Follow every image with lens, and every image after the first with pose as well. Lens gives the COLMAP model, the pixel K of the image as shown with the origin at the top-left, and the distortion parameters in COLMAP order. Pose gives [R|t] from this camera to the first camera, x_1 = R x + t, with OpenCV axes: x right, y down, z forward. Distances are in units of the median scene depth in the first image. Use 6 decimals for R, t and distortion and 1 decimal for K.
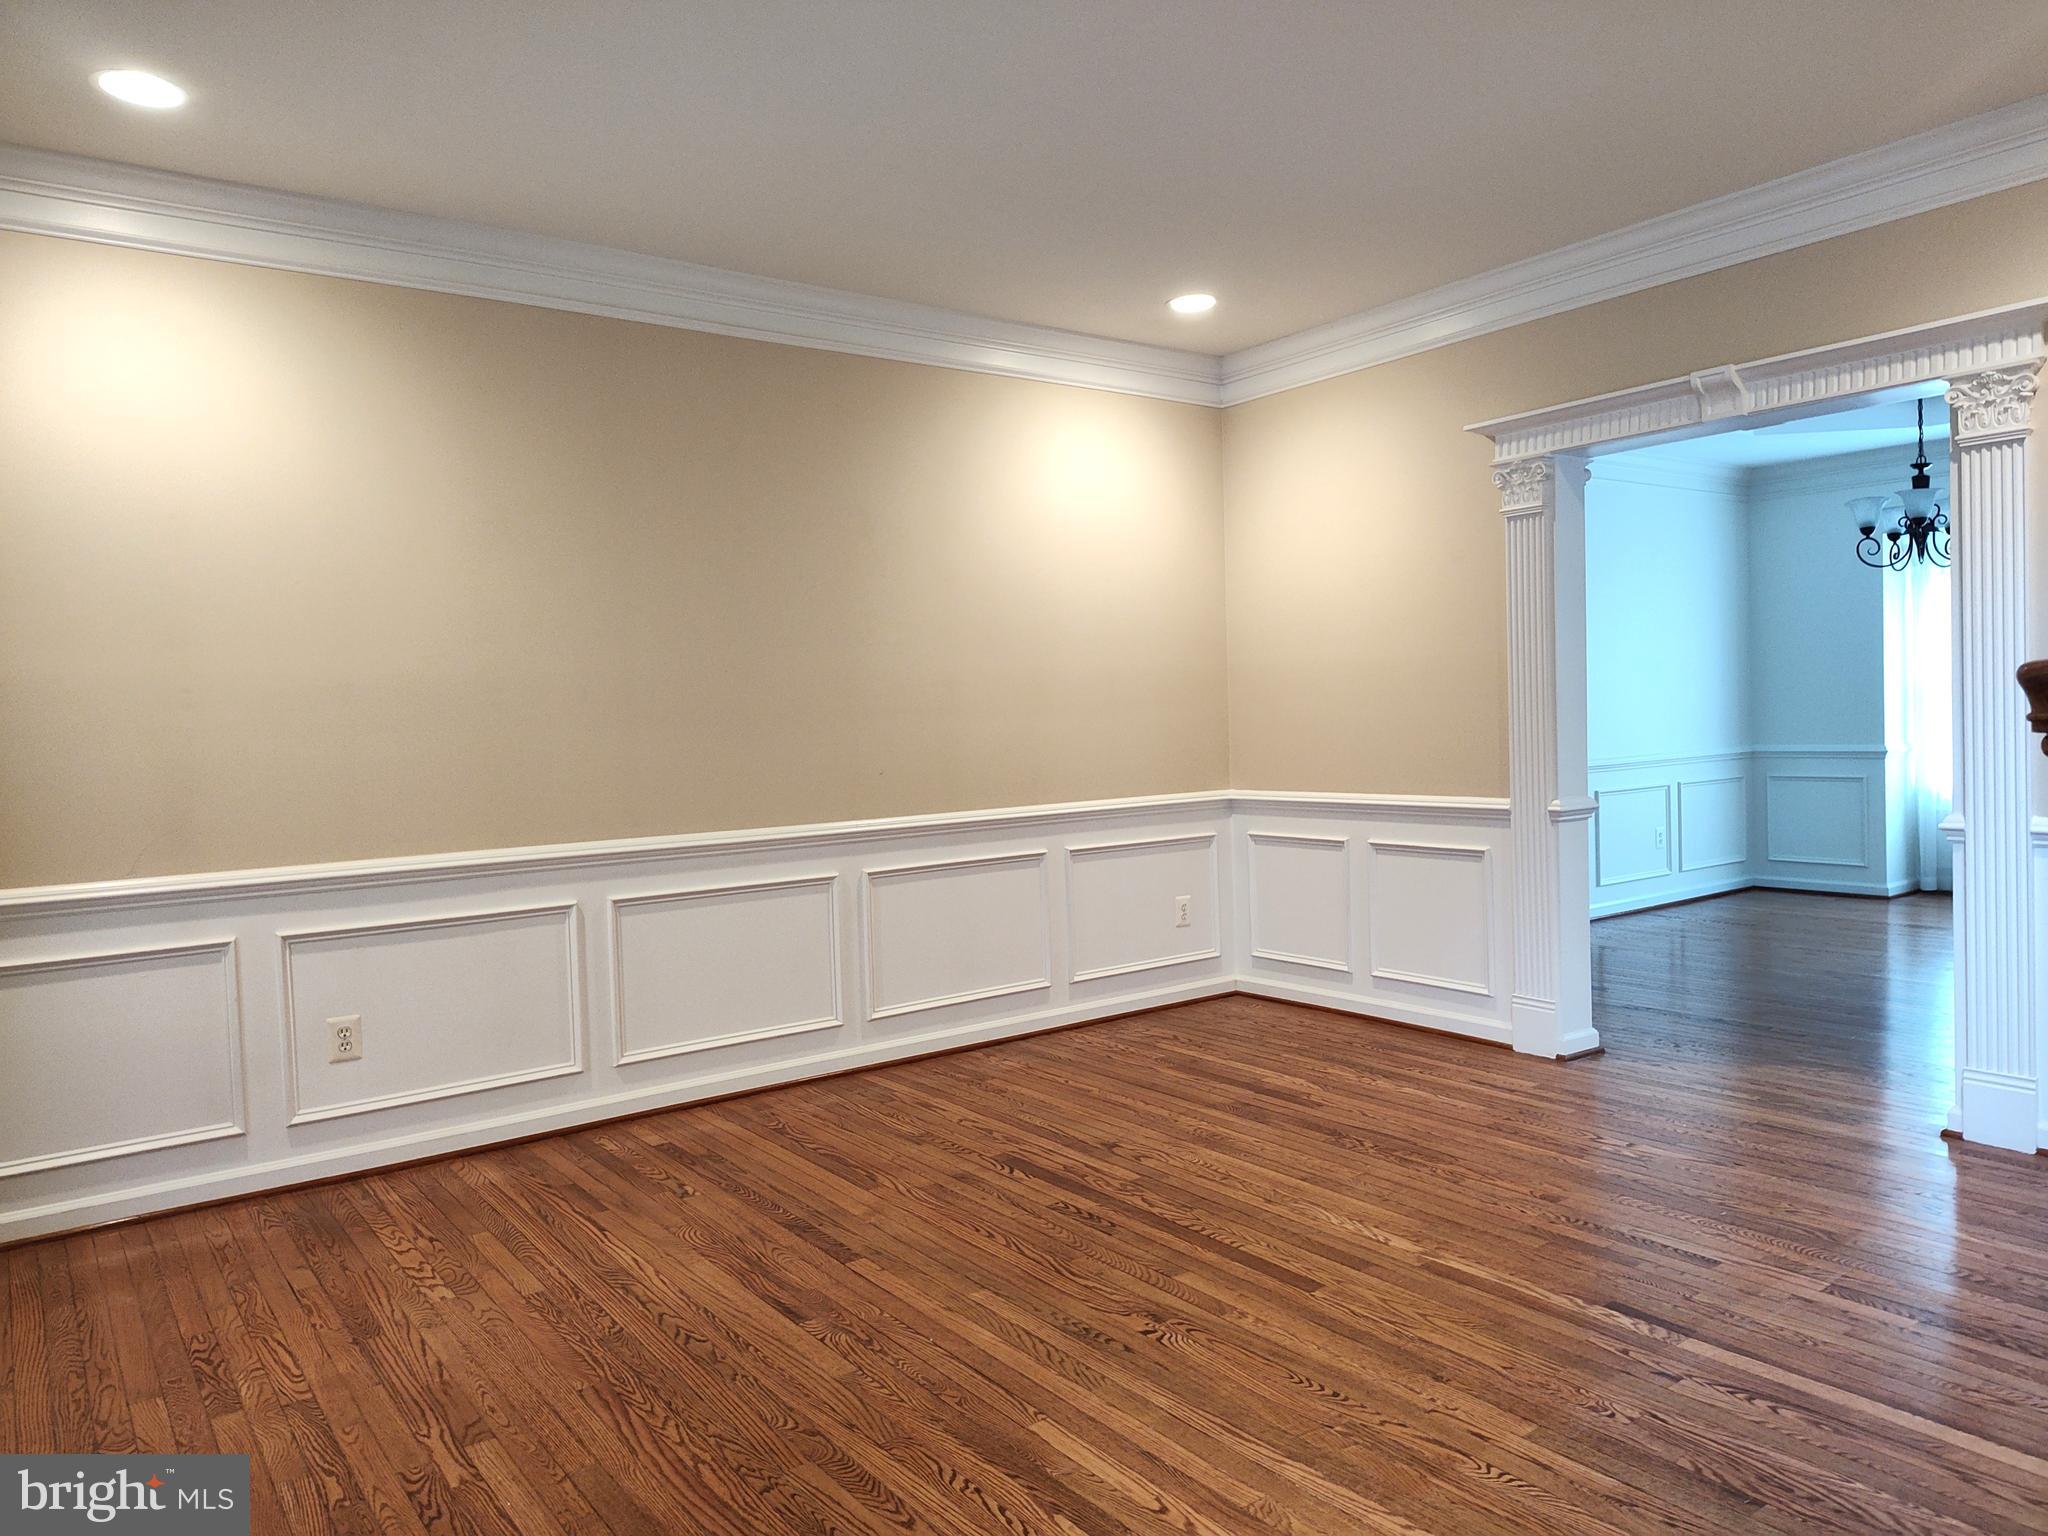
lens RADIAL K [[1388.9, 0, 1021.4], [0, 1388.9, 767.4], [0, 0, 1]] dist [0.022636, -0.008165]
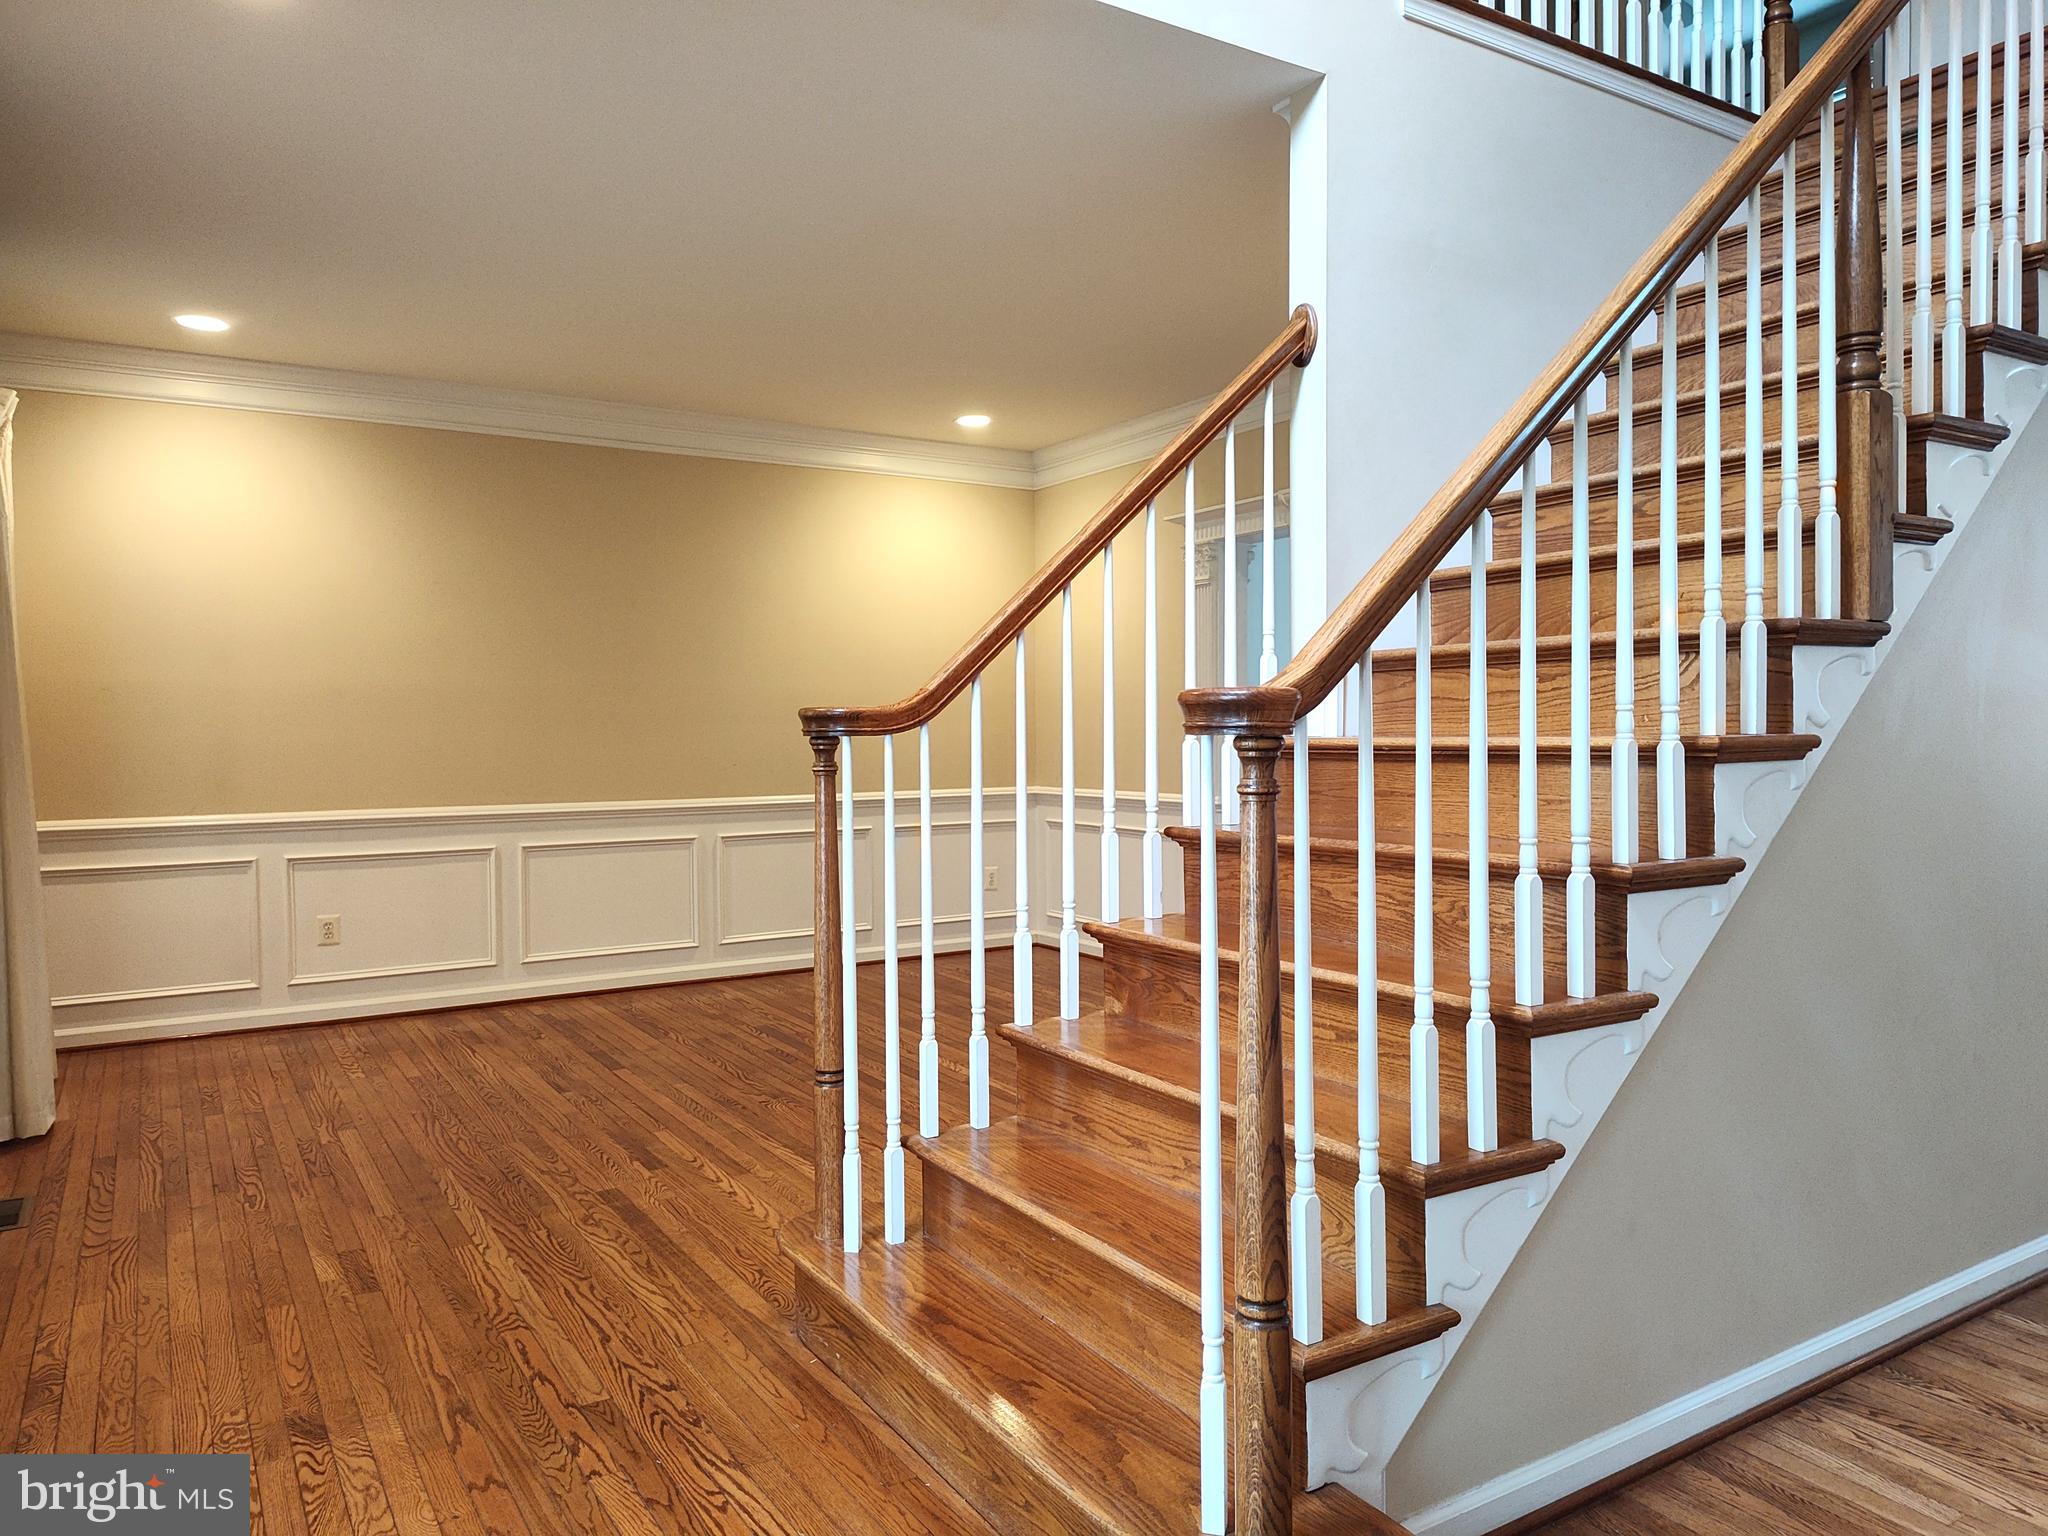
lens RADIAL K [[1388.9, 0, 1026.5], [0, 1388.9, 767.0], [0, 0, 1]] dist [0.022636, -0.008165]
pose [[0.996708, 0.024317, -0.077347, 0.380834], [-0.025248, 0.999620, -0.011086, 0.019527], [0.077048, 0.013002, 0.996943, -0.442490]]
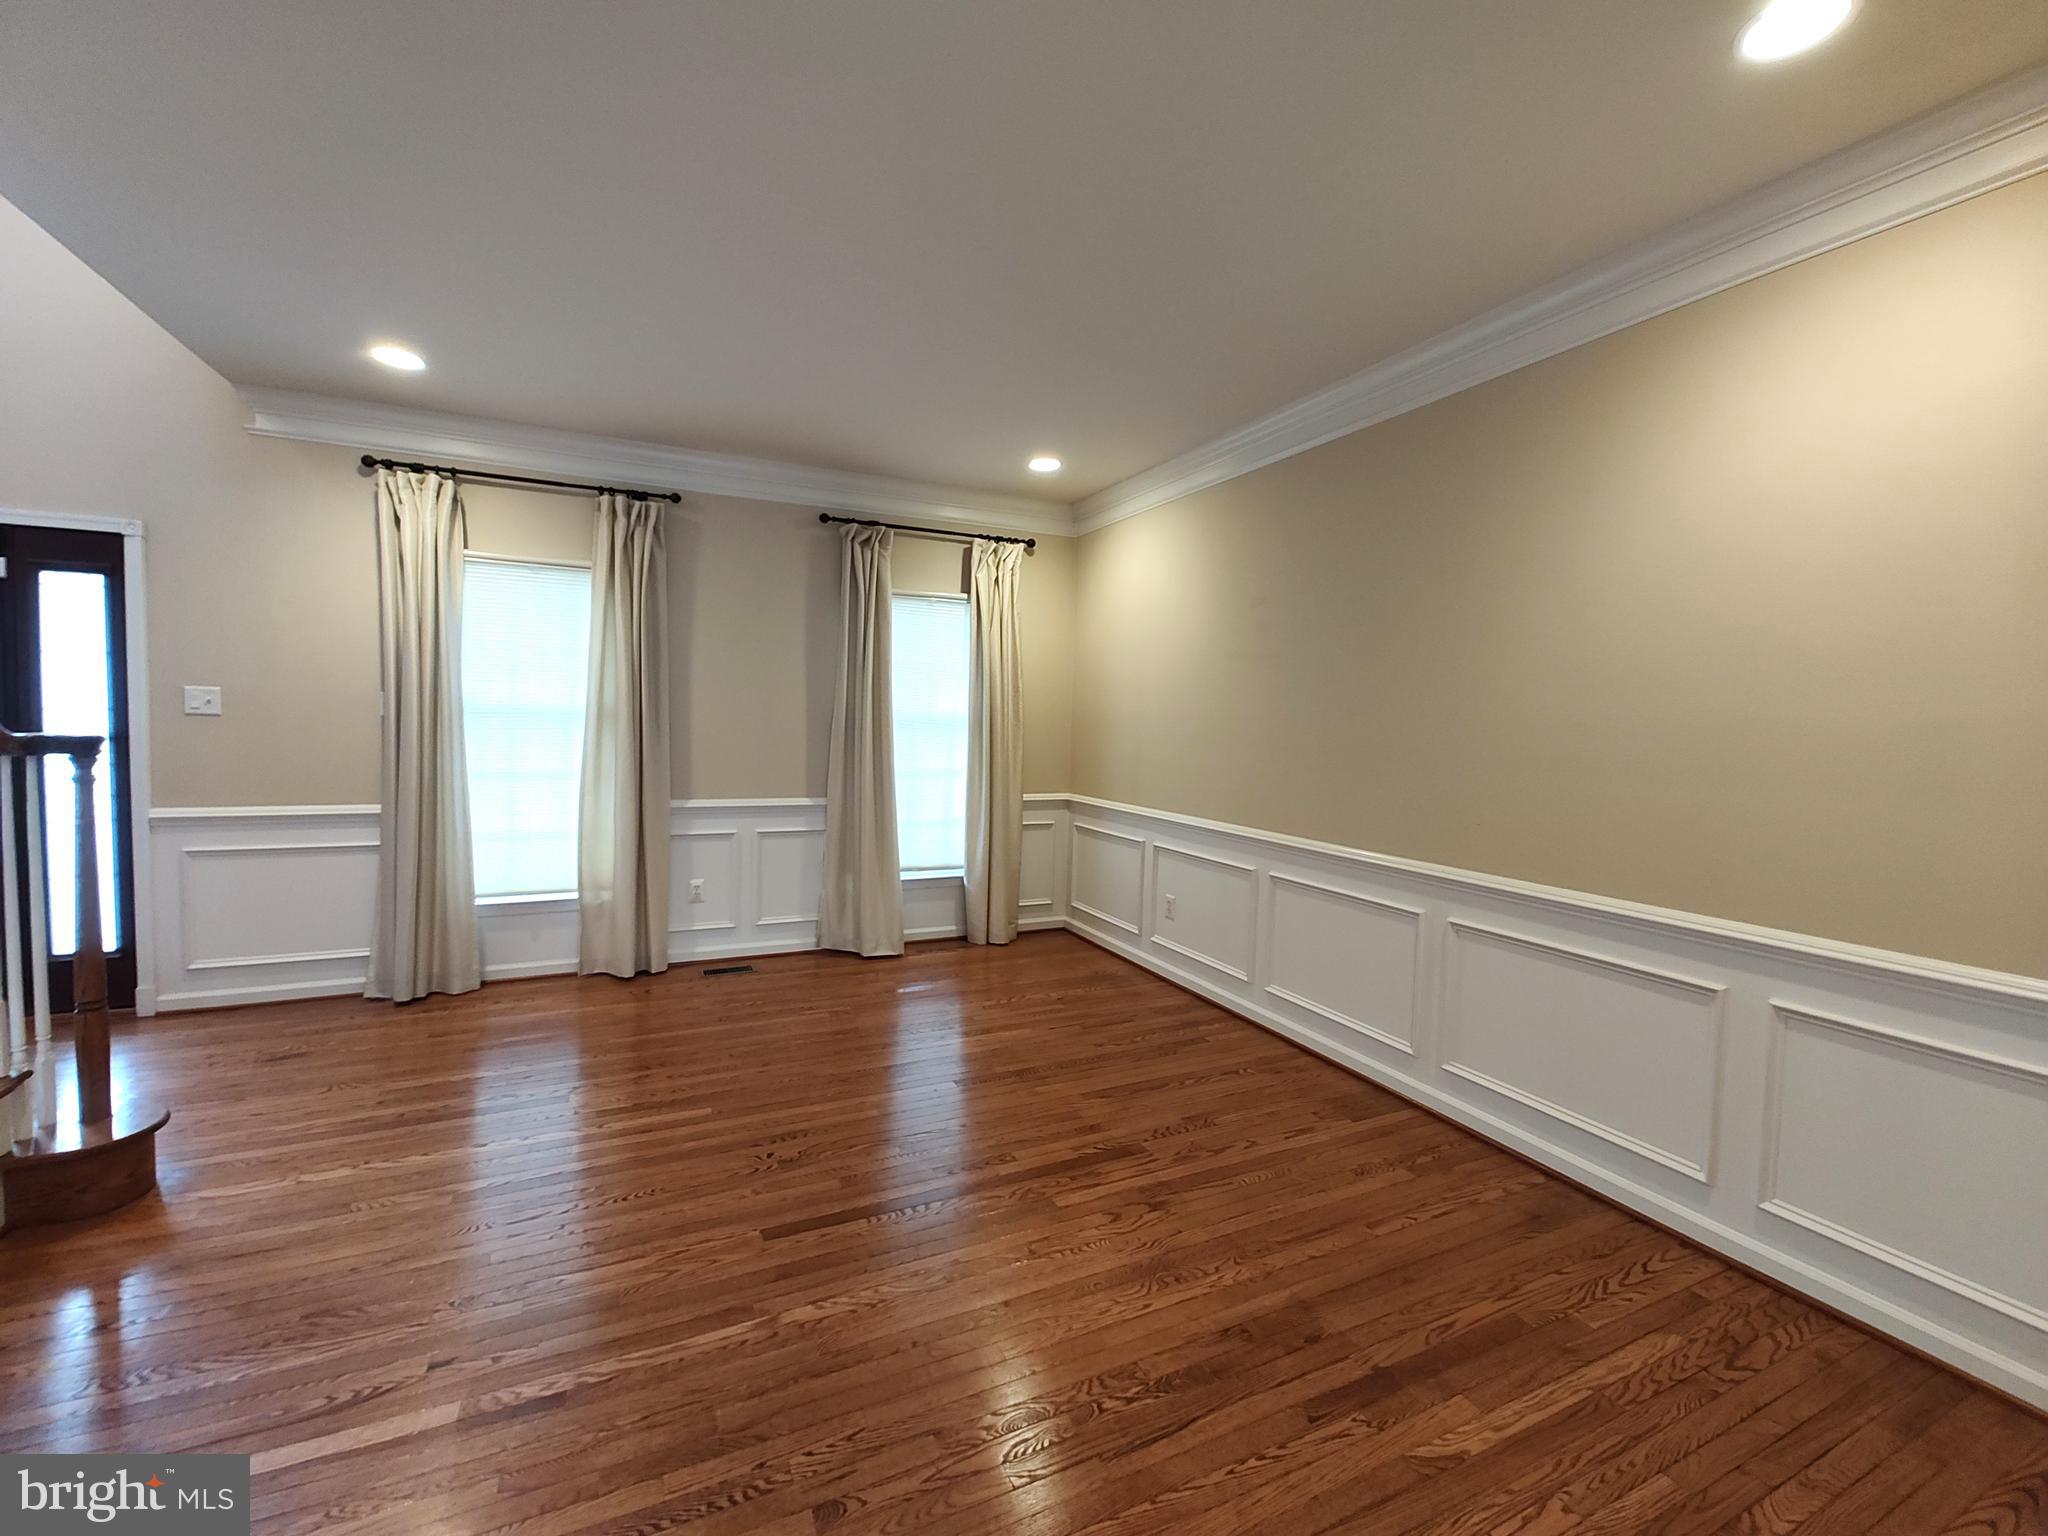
lens RADIAL K [[848.0, 0, 1024.8], [0, 848.0, 763.4], [0, 0, 1]] dist [0.002073, -0.004192]
pose [[-0.188537, 0.076173, -0.979107, 0.677678], [-0.067192, 0.993650, 0.090243, -0.090135], [0.979765, 0.082803, -0.182221, 1.044918]]
